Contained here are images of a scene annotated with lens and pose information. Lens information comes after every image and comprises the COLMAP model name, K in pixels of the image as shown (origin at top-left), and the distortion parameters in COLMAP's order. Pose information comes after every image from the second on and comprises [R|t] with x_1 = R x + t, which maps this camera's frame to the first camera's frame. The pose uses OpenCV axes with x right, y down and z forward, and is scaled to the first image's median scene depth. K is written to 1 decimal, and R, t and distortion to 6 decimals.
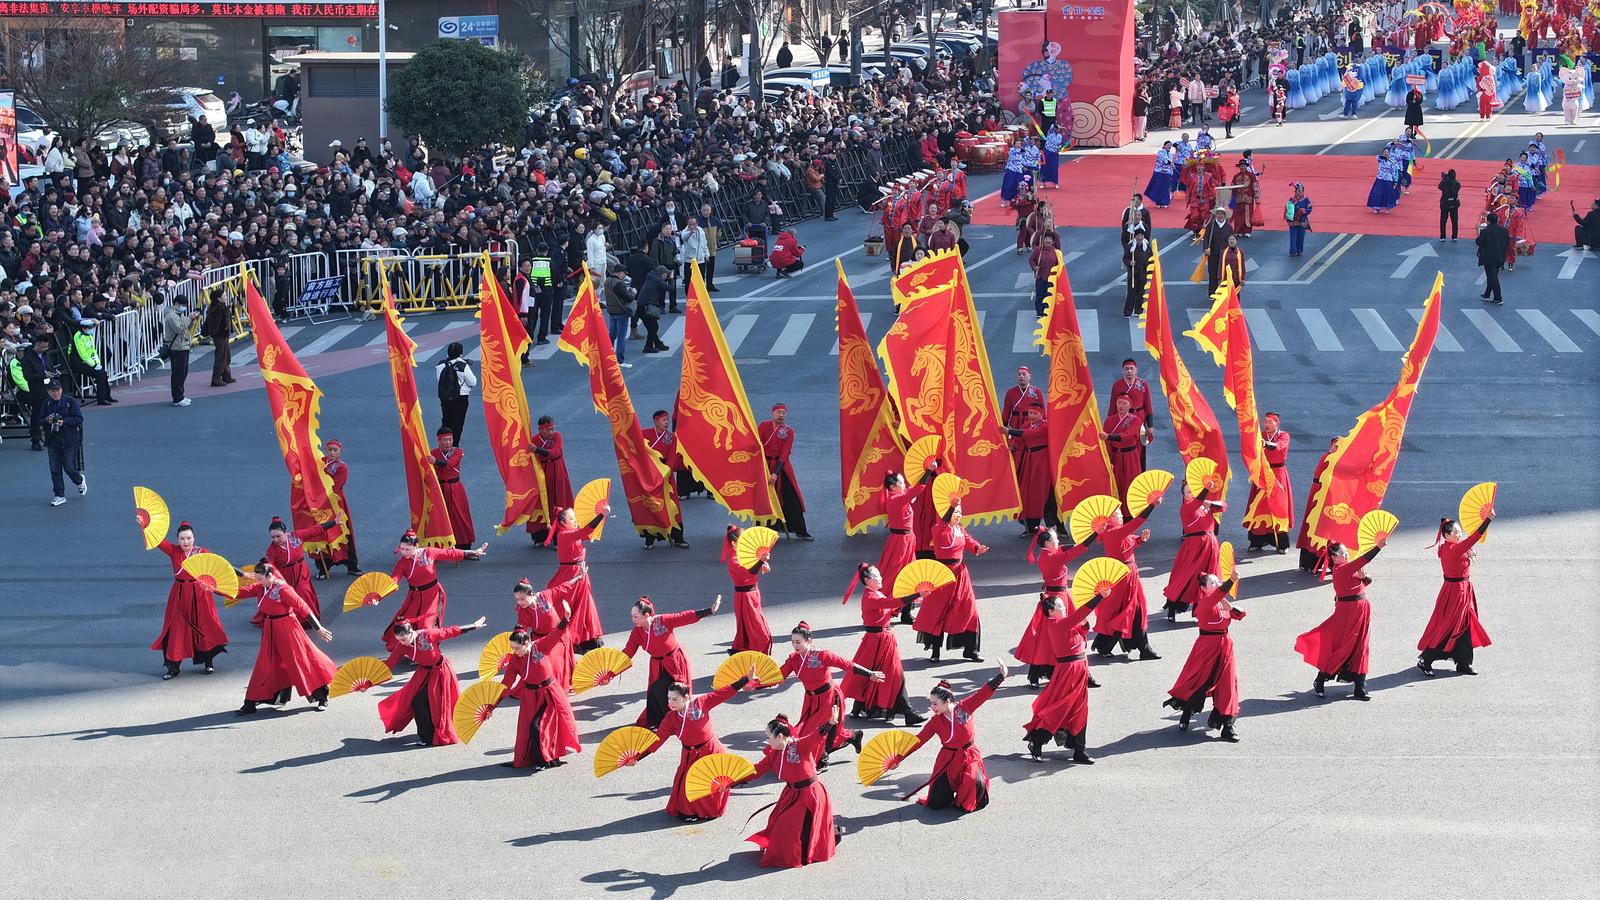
lens RADIAL K [[3513.7, 0, 800.0], [0, 3513.7, 450.0], [0, 0, 1]] dist [-0.148587, 0.636234]
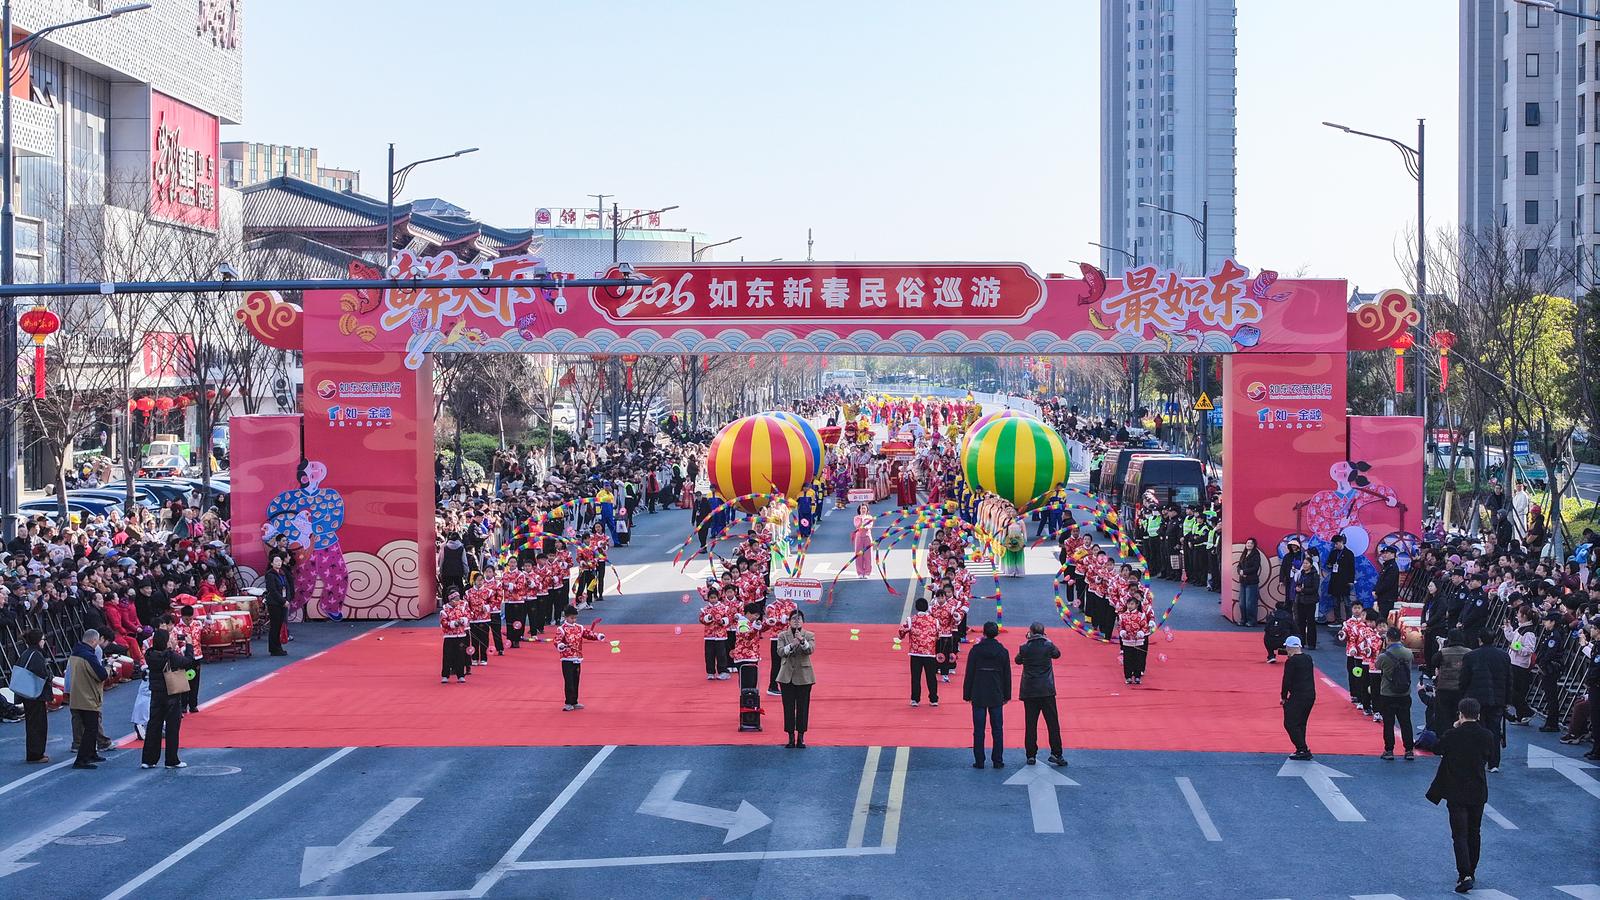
lens RADIAL K [[3513.7, 0, 800.0], [0, 3513.7, 450.0], [0, 0, 1]] dist [-0.148587, 0.636234]
pose [[0.974995, -0.006381, 0.222136, 0.018455], [0.038106, 0.989583, -0.138827, -0.029153], [-0.218936, 0.143820, 0.965082, 0.421662]]
